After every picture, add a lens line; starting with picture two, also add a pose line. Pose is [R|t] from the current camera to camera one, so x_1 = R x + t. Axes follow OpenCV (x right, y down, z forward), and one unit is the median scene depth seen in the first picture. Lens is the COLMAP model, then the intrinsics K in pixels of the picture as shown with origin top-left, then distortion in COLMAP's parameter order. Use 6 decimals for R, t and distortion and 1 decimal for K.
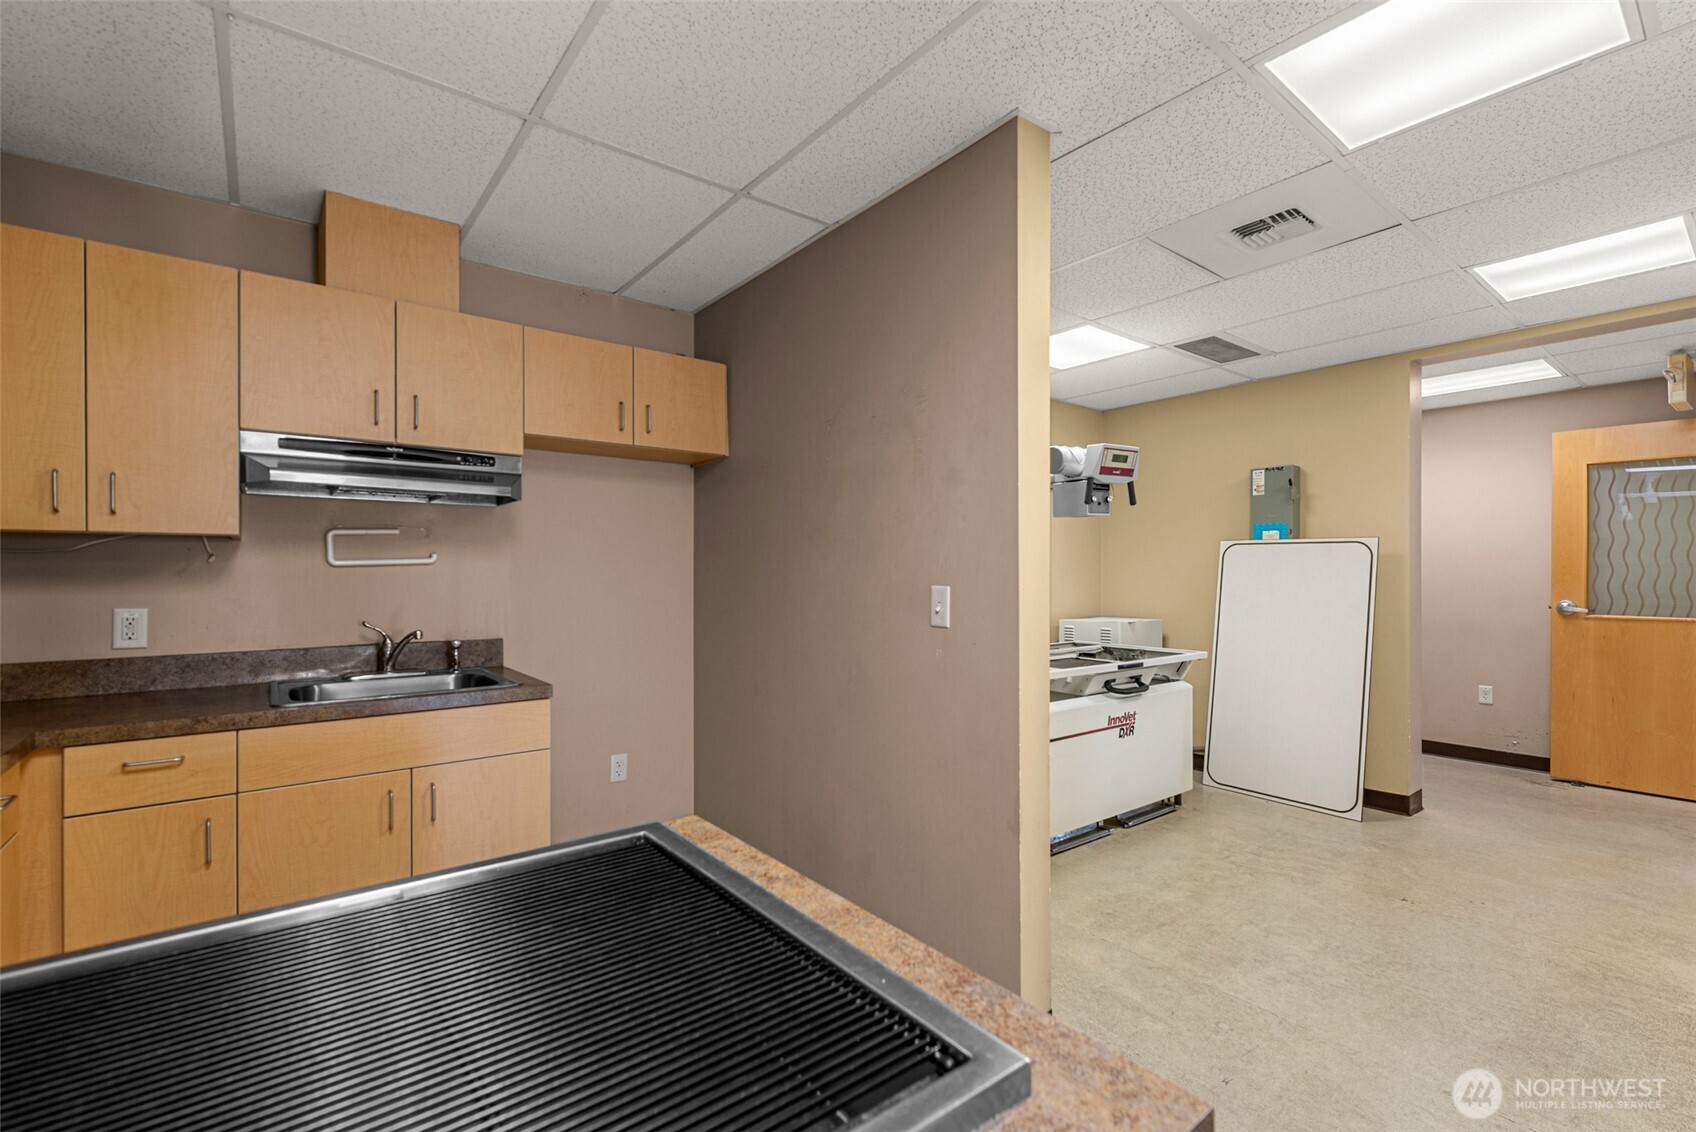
lens RADIAL K [[744.7, 0, 831.3], [0, 744.7, 574.1], [0, 0, 1]] dist [0.002011, -0.000727]
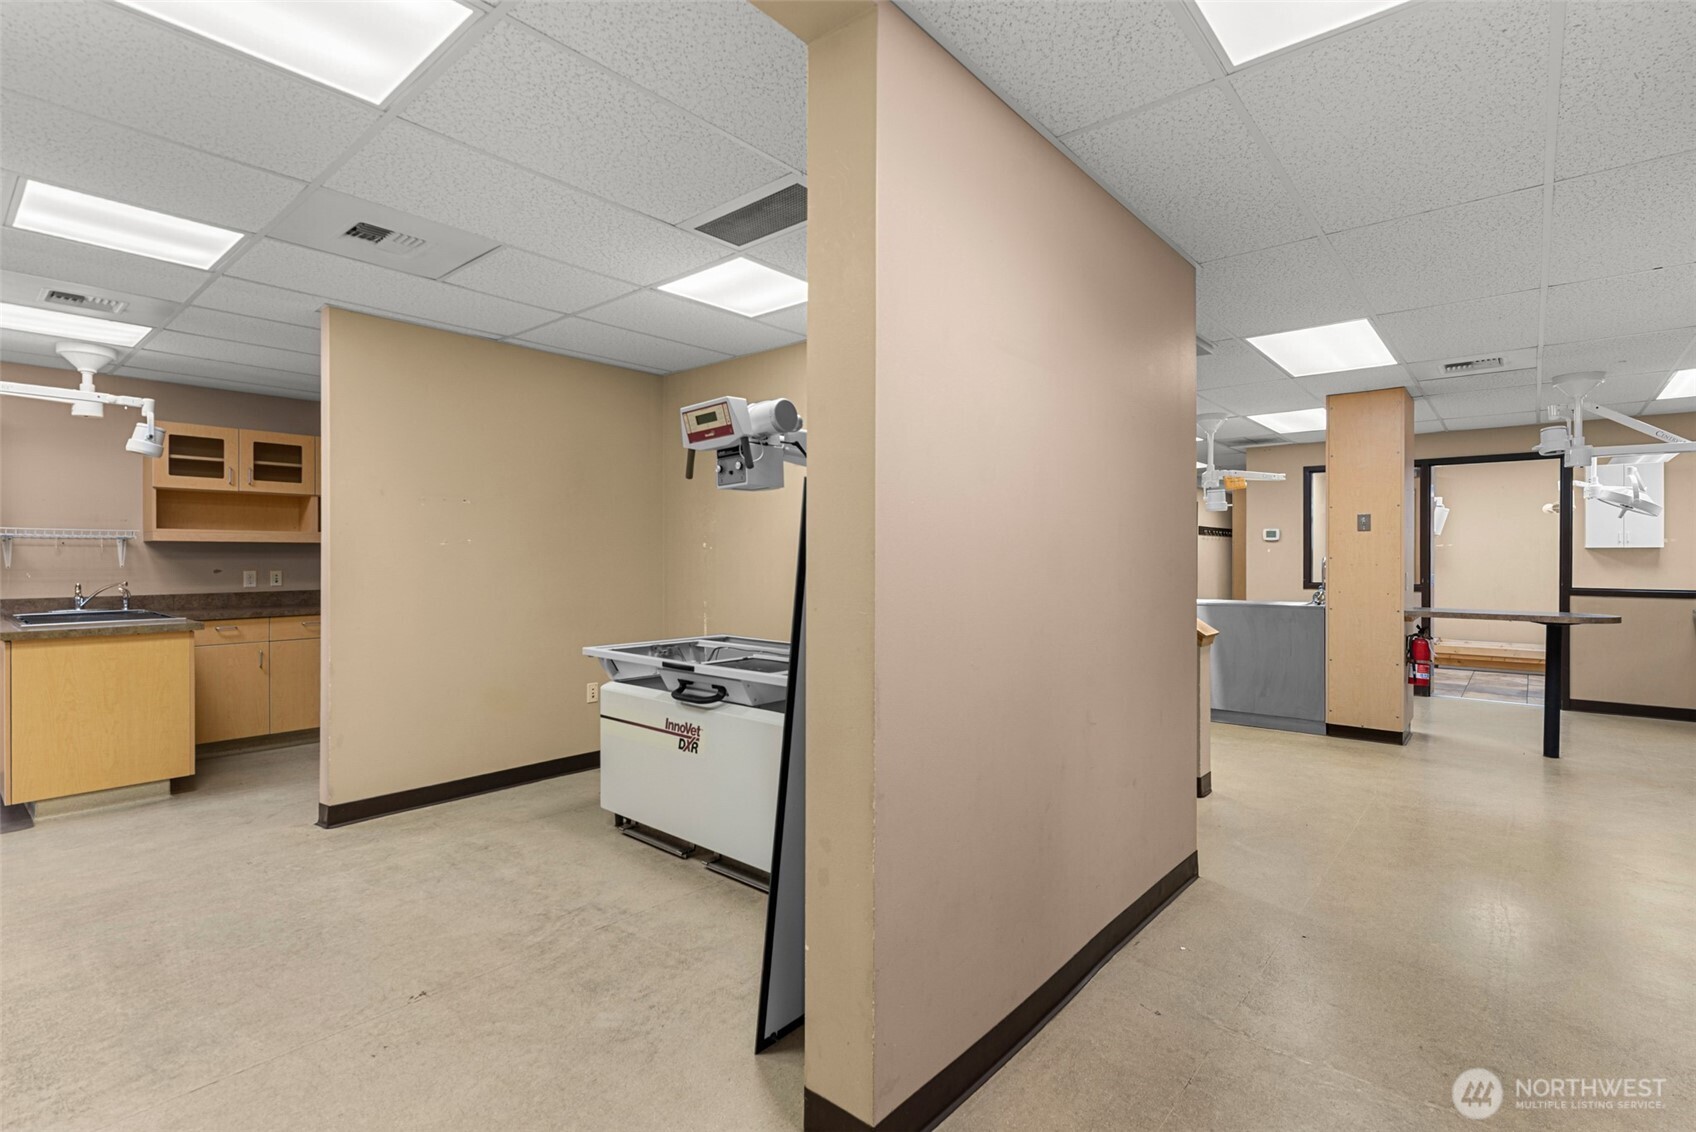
lens RADIAL K [[770.6, 0, 838.4], [0, 770.6, 555.8], [0, 0, 1]] dist [0.019205, 0.000166]
pose [[0.204794, 0.001613, -0.978804, 1.467039], [0.005593, 0.999980, 0.002818, -0.004811], [0.978789, -0.006051, 0.204781, 1.130362]]
